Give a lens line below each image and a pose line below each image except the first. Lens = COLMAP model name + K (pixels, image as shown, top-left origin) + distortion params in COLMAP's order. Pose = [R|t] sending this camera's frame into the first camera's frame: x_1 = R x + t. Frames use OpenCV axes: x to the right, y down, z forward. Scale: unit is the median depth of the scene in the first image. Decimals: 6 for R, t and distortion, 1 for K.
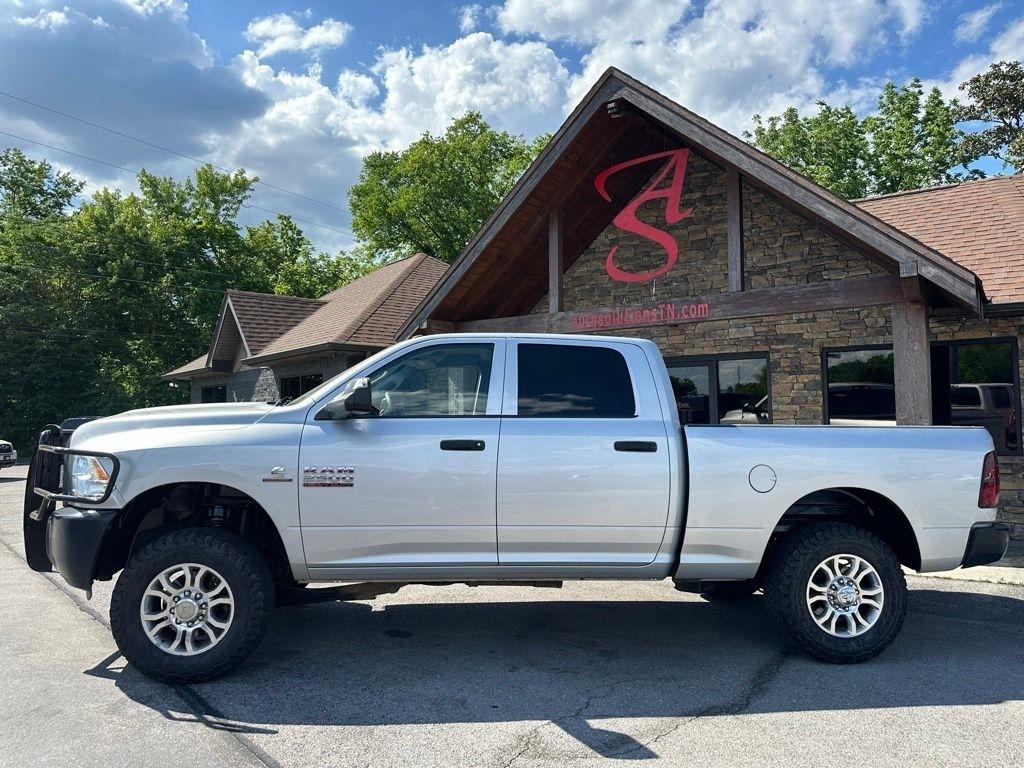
lens RADIAL K [[716.1, 0, 528.4], [0, 716.1, 376.1], [0, 0, 1]] dist [0.037394, -0.041748]
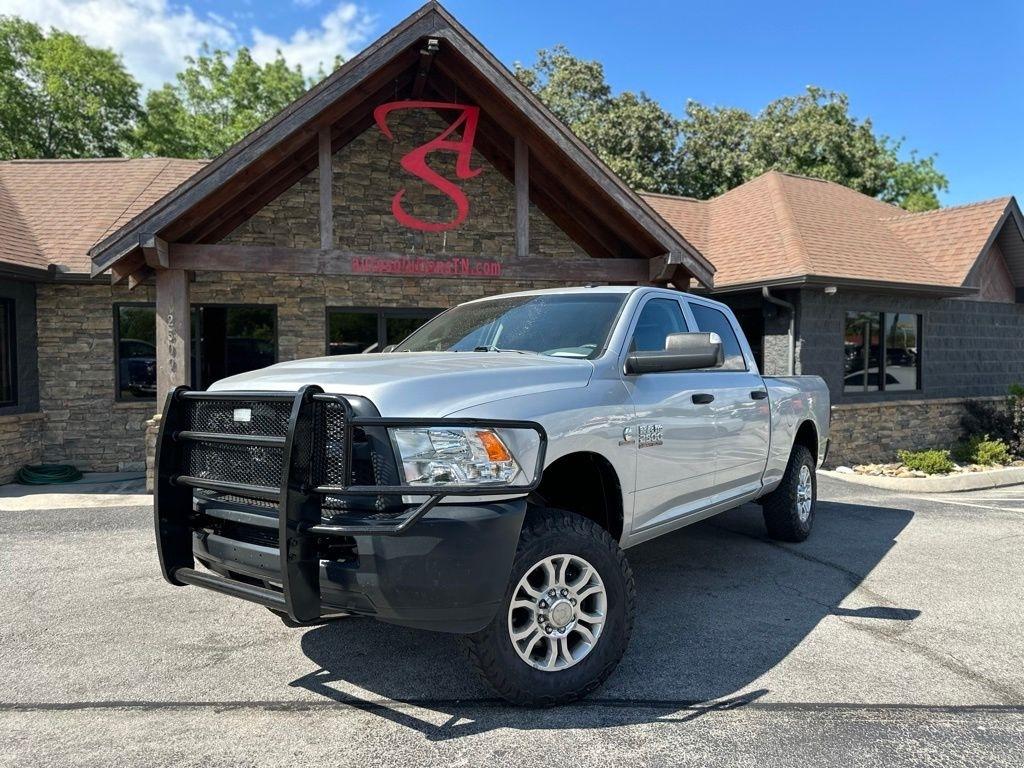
lens RADIAL K [[716.1, 0, 528.4], [0, 716.1, 376.1], [0, 0, 1]] dist [0.037394, -0.041748]
pose [[0.670018, -0.008483, 0.742296, -0.632992], [-0.044311, 0.997695, 0.051398, 0.013051], [-0.741021, -0.067329, 0.668098, 0.296682]]
